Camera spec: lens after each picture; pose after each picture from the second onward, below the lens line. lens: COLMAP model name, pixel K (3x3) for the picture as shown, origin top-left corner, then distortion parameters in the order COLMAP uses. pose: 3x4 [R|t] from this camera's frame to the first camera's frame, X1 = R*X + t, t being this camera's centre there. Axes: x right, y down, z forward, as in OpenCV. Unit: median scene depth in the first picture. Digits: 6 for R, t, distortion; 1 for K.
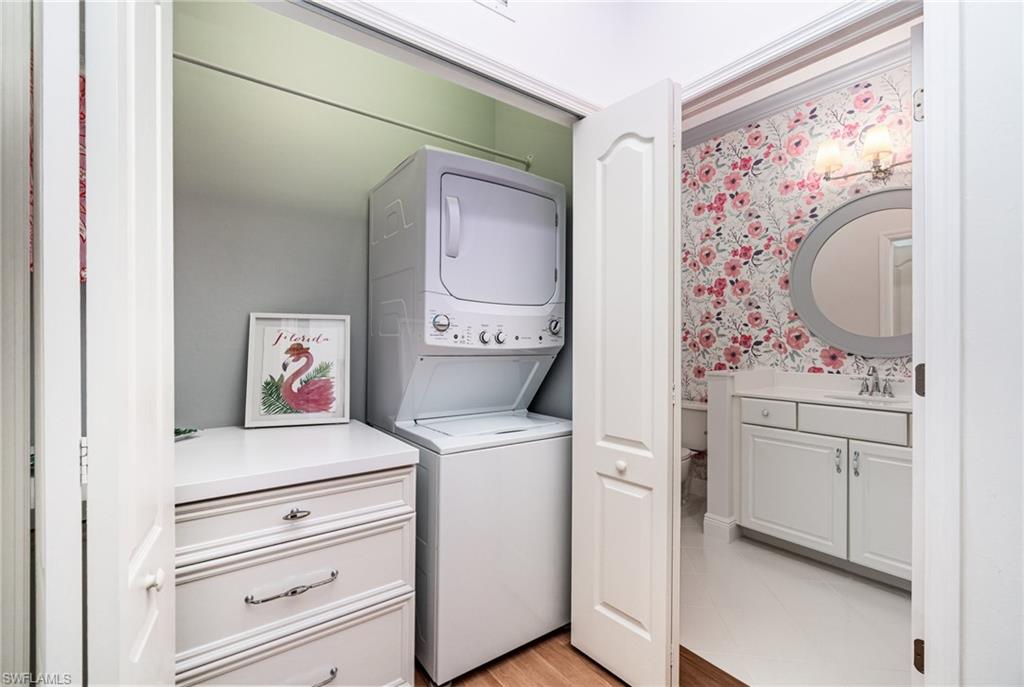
lens RADIAL K [[452.0, 0, 521.6], [0, 452.0, 341.1], [0, 0, 1]] dist [0.001198, 0.002081]
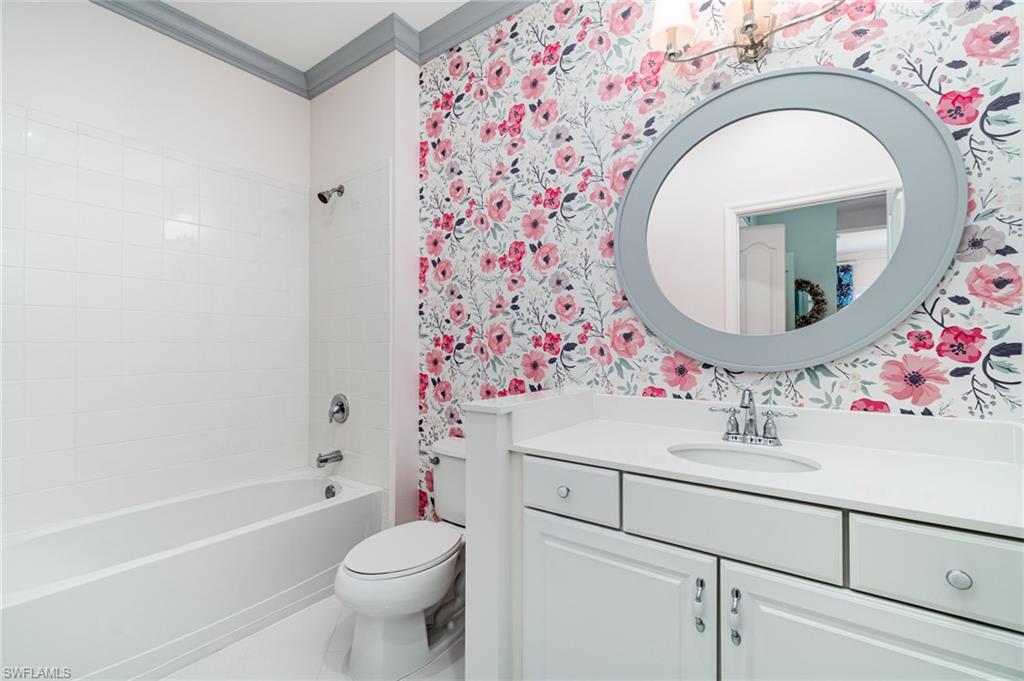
lens RADIAL K [[444.4, 0, 505.8], [0, 444.4, 342.9], [0, 0, 1]] dist [-0.003675, -0.000531]
pose [[0.967191, -0.003273, 0.254027, 0.300460], [0.003705, 0.999992, -0.001222, -0.000187], [-0.254021, 0.002123, 0.967196, 0.465183]]
